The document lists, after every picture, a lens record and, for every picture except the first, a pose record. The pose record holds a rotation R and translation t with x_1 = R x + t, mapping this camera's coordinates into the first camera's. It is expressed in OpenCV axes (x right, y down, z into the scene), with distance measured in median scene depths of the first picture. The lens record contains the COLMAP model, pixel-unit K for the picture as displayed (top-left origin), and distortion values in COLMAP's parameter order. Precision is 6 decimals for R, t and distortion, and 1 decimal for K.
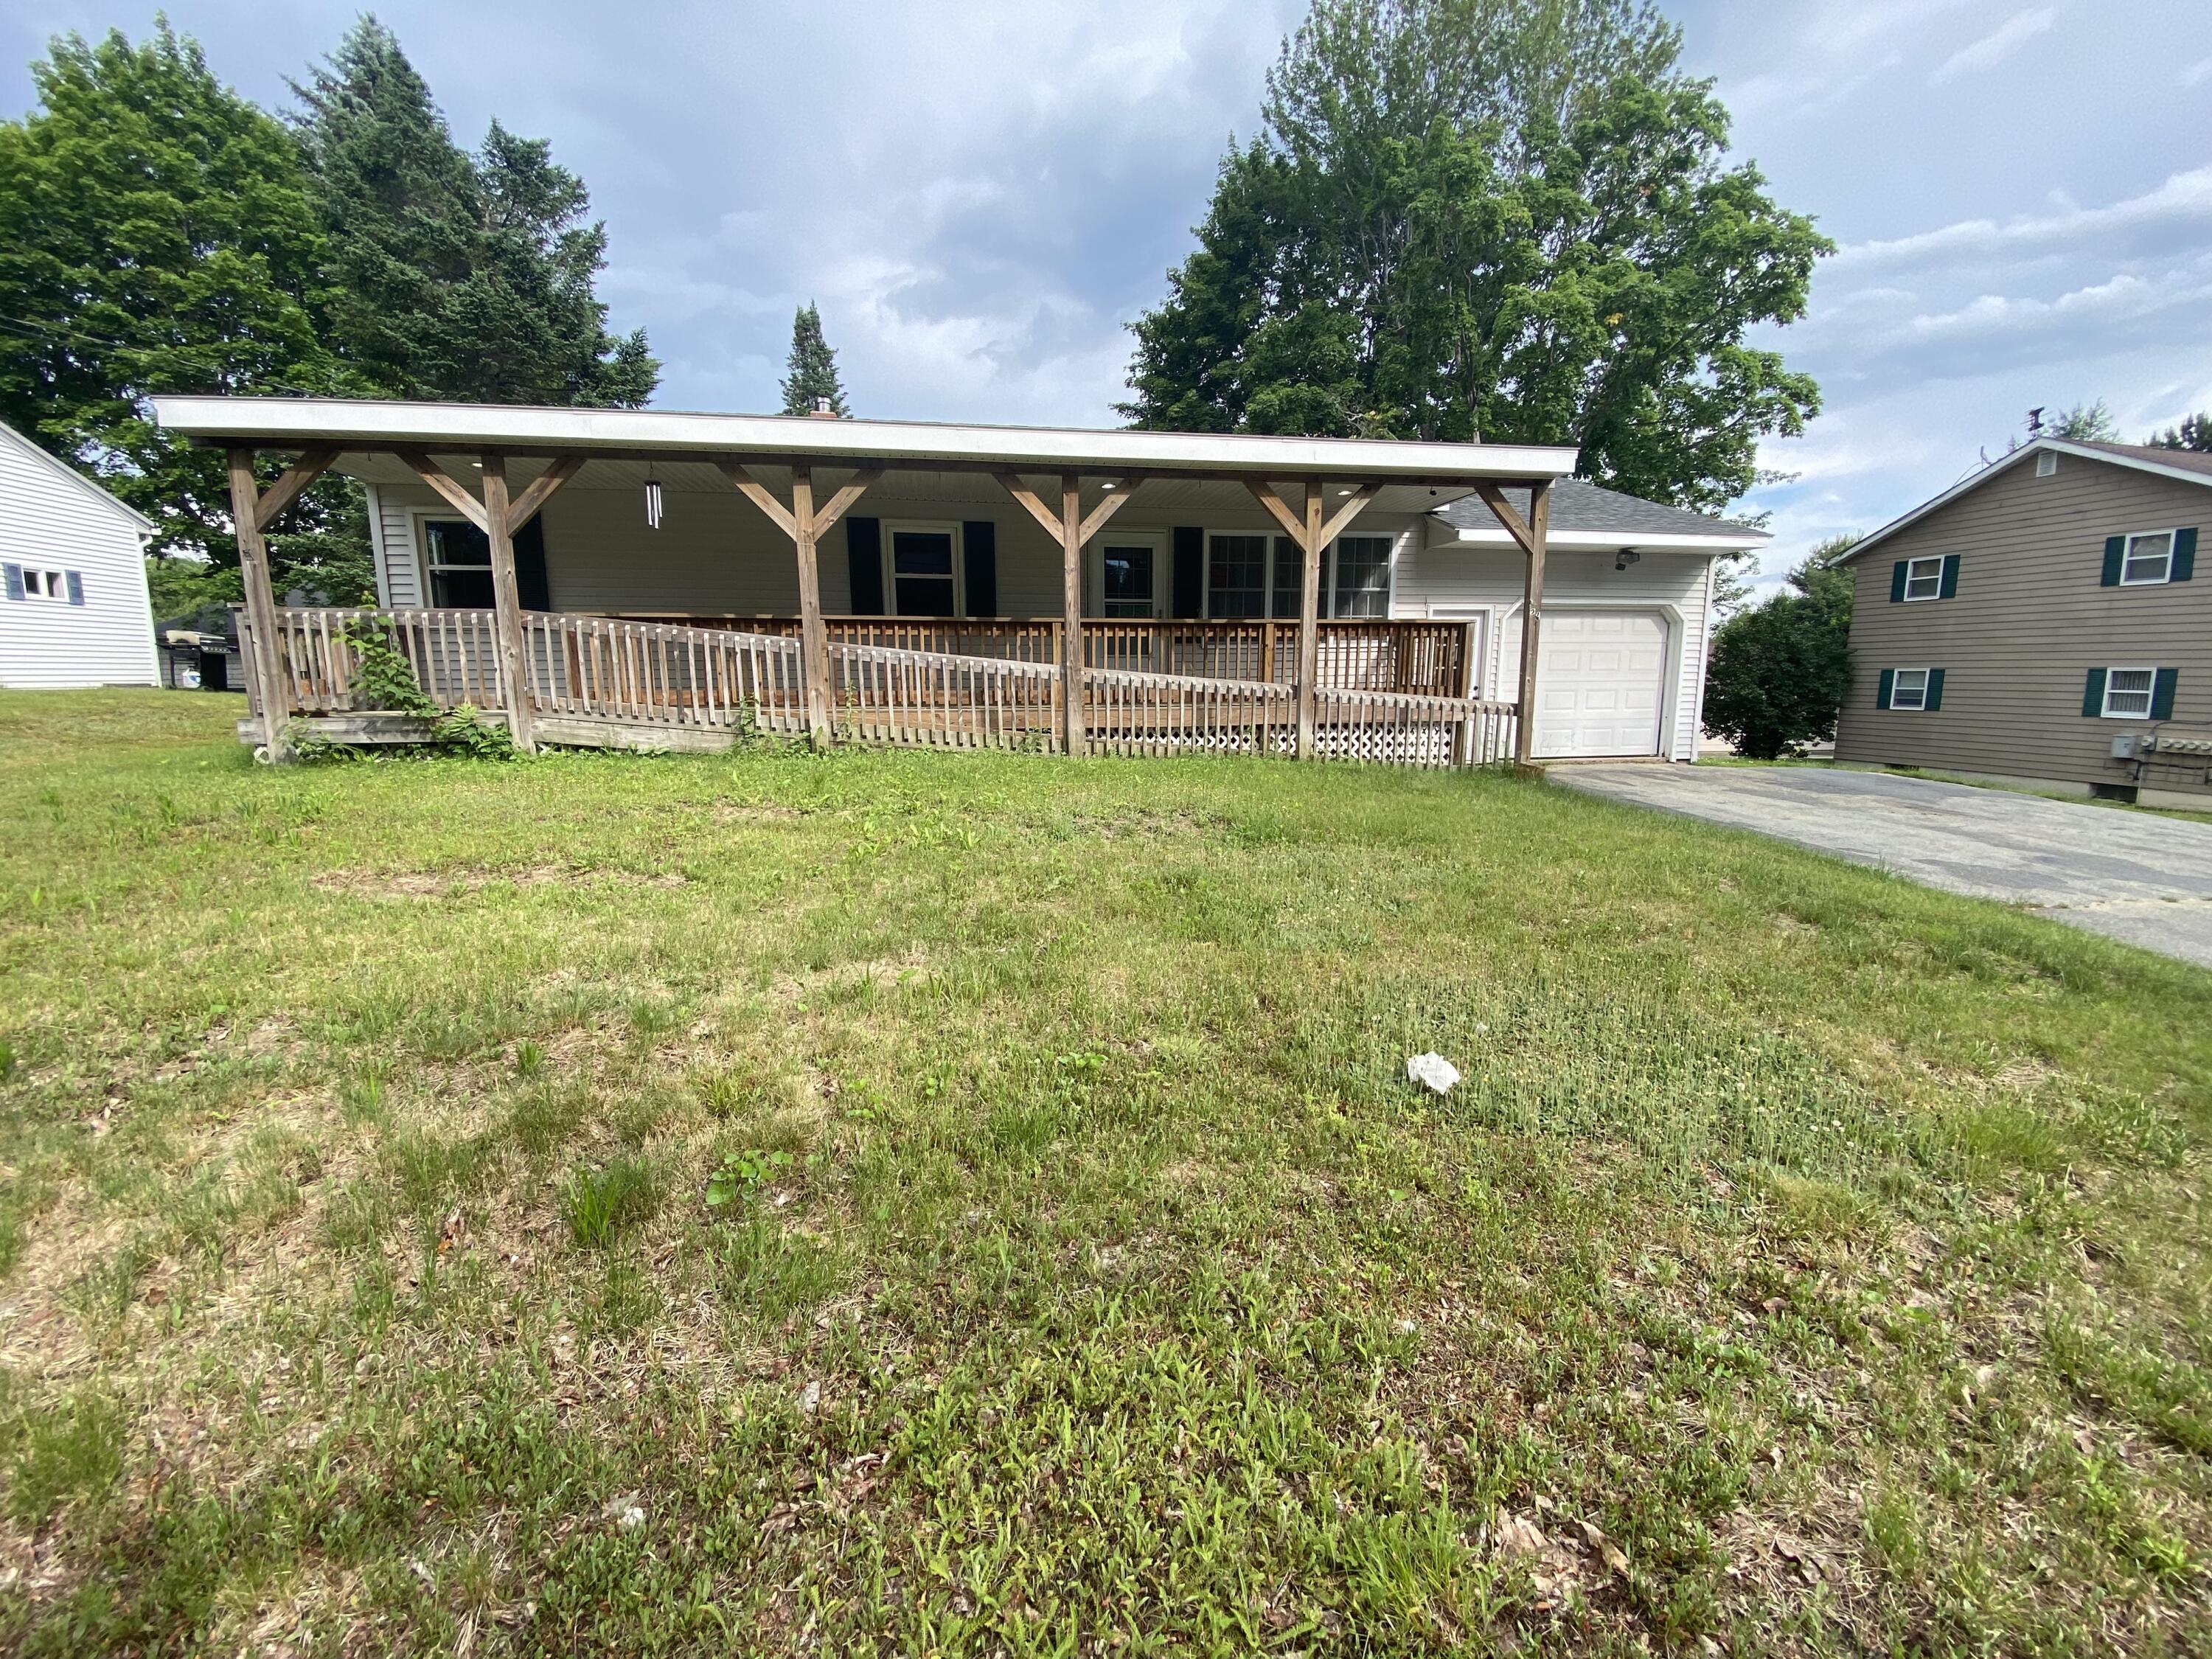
lens RADIAL K [[895.1, 0, 1100.6], [0, 895.1, 830.6], [0, 0, 1]] dist [0.022567, -0.021190]
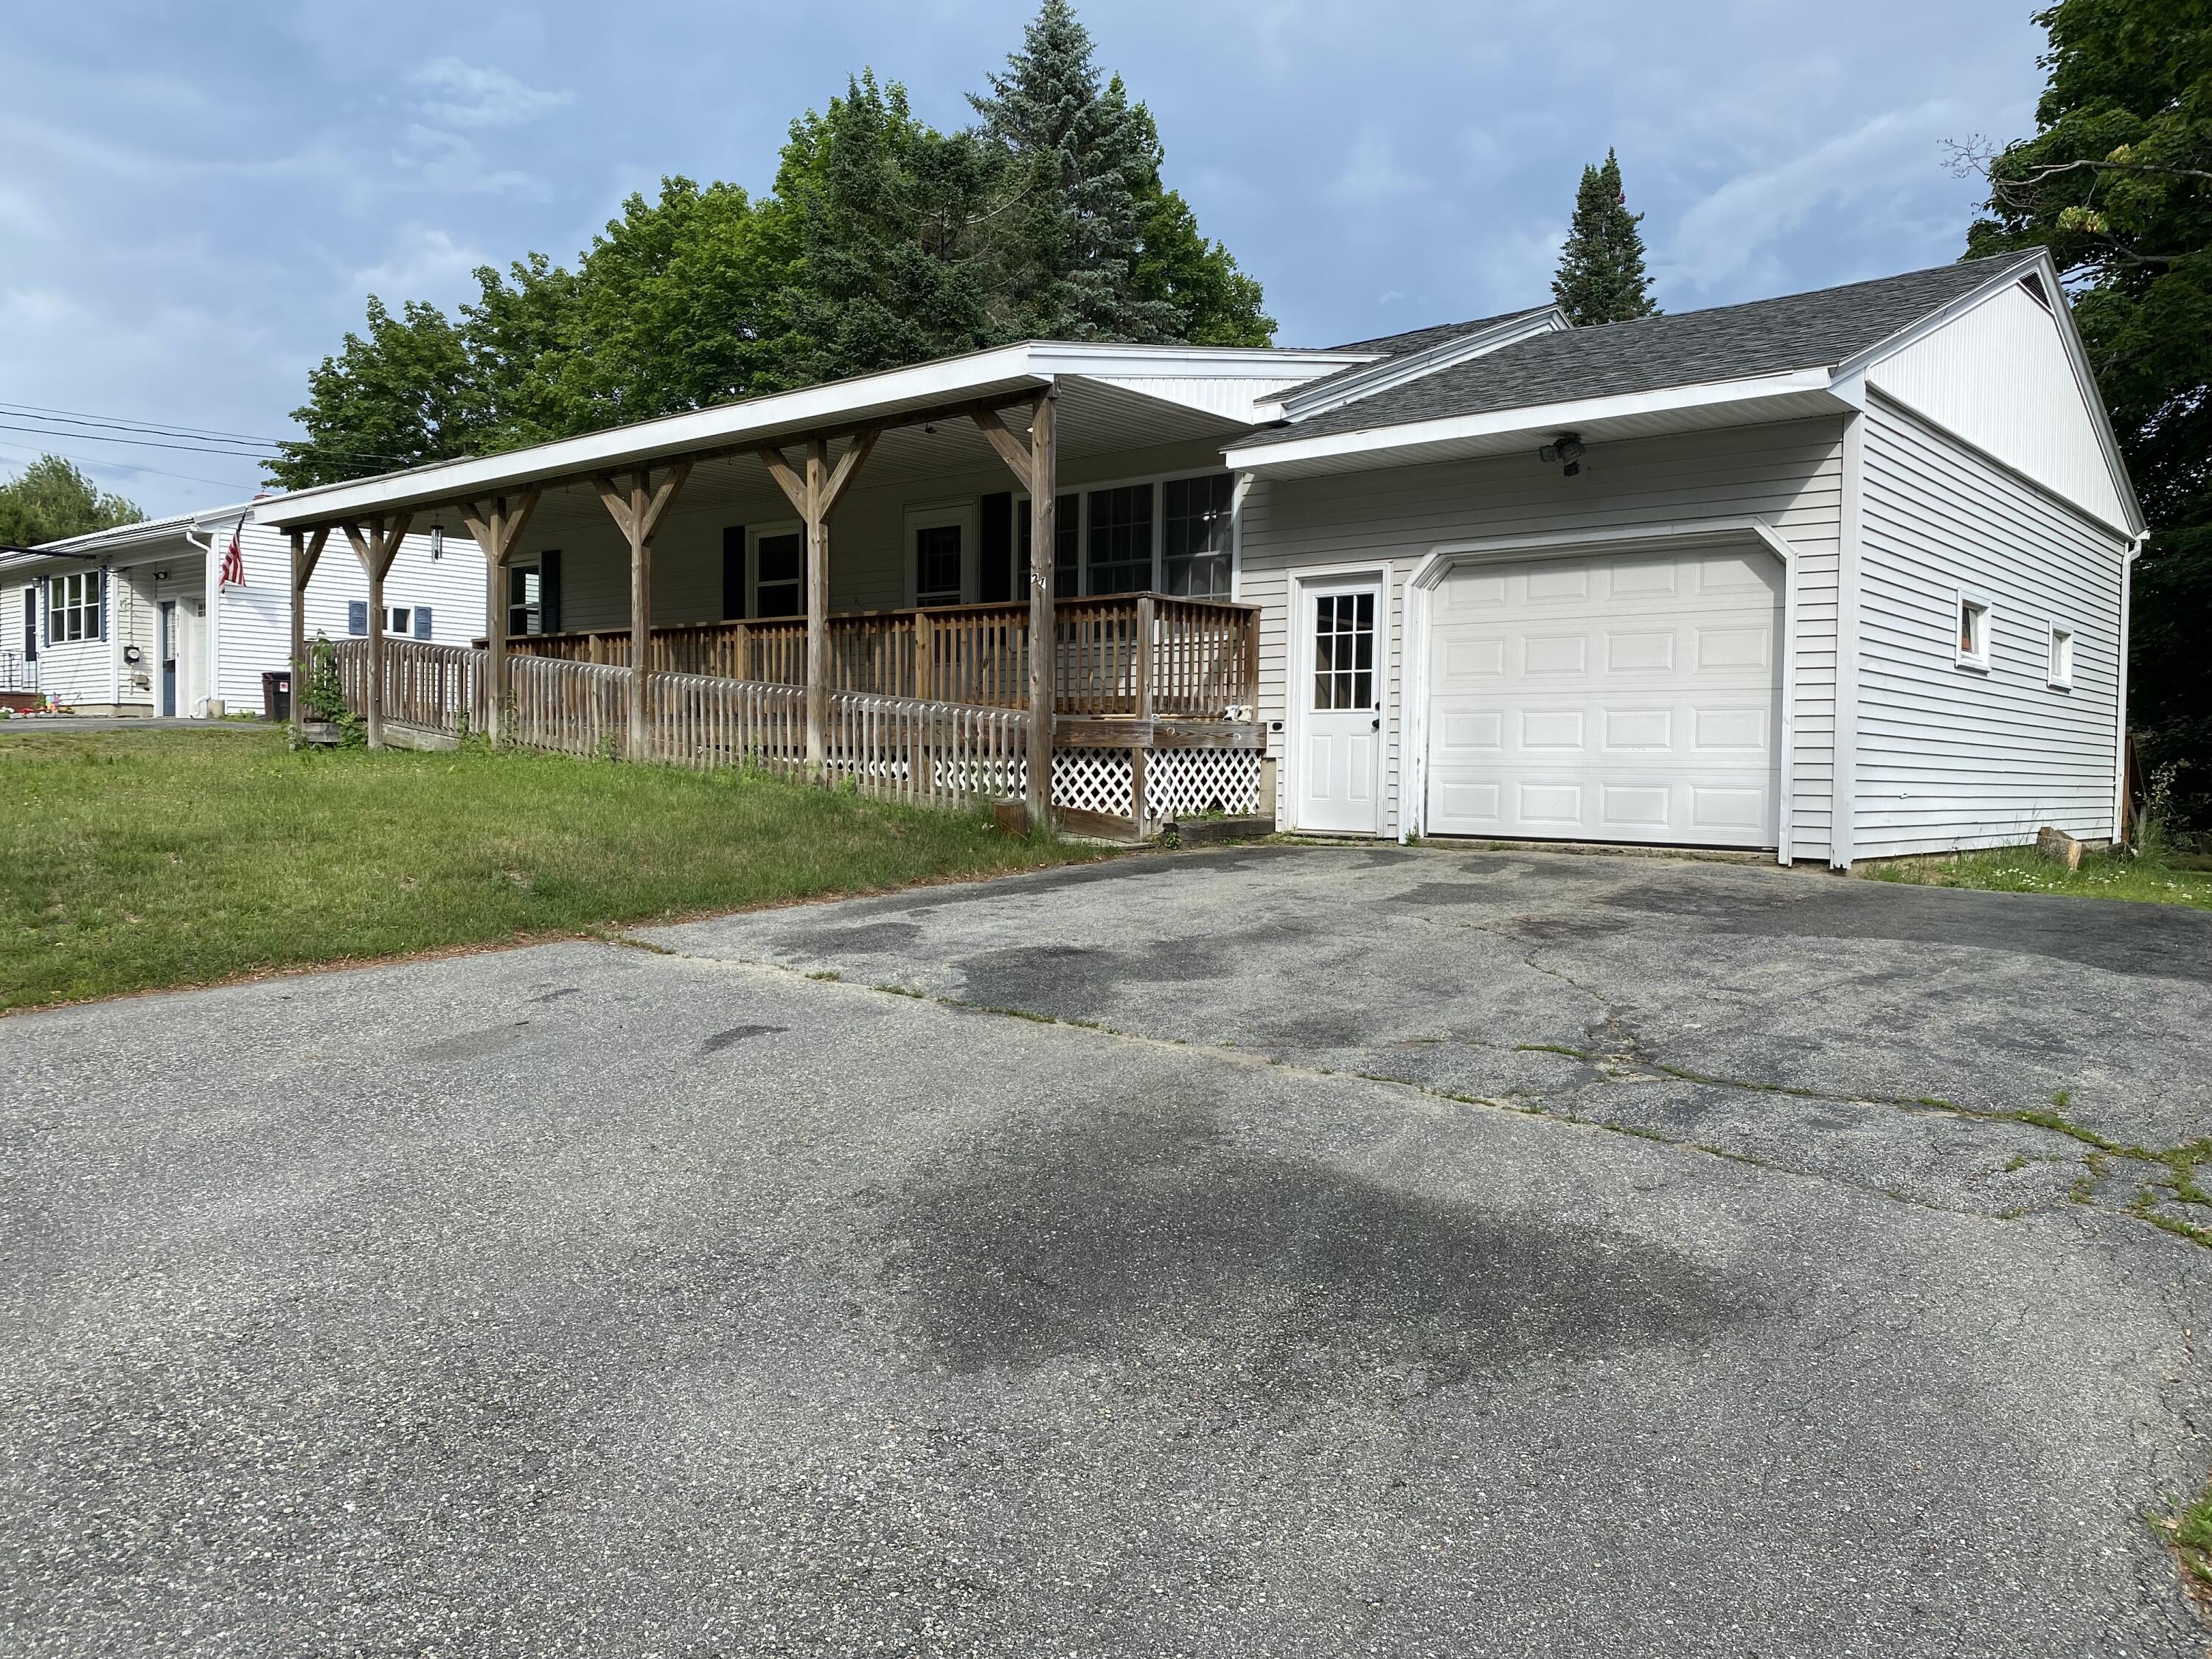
lens RADIAL K [[1720.3, 0, 1103.9], [0, 1720.3, 816.3], [0, 0, 1]] dist [0.008277, -0.001922]
pose [[0.626184, 0.038070, -0.778745, 1.202087], [-0.152792, 0.985432, -0.074685, 0.019984], [0.764558, 0.165752, 0.622879, 0.204750]]
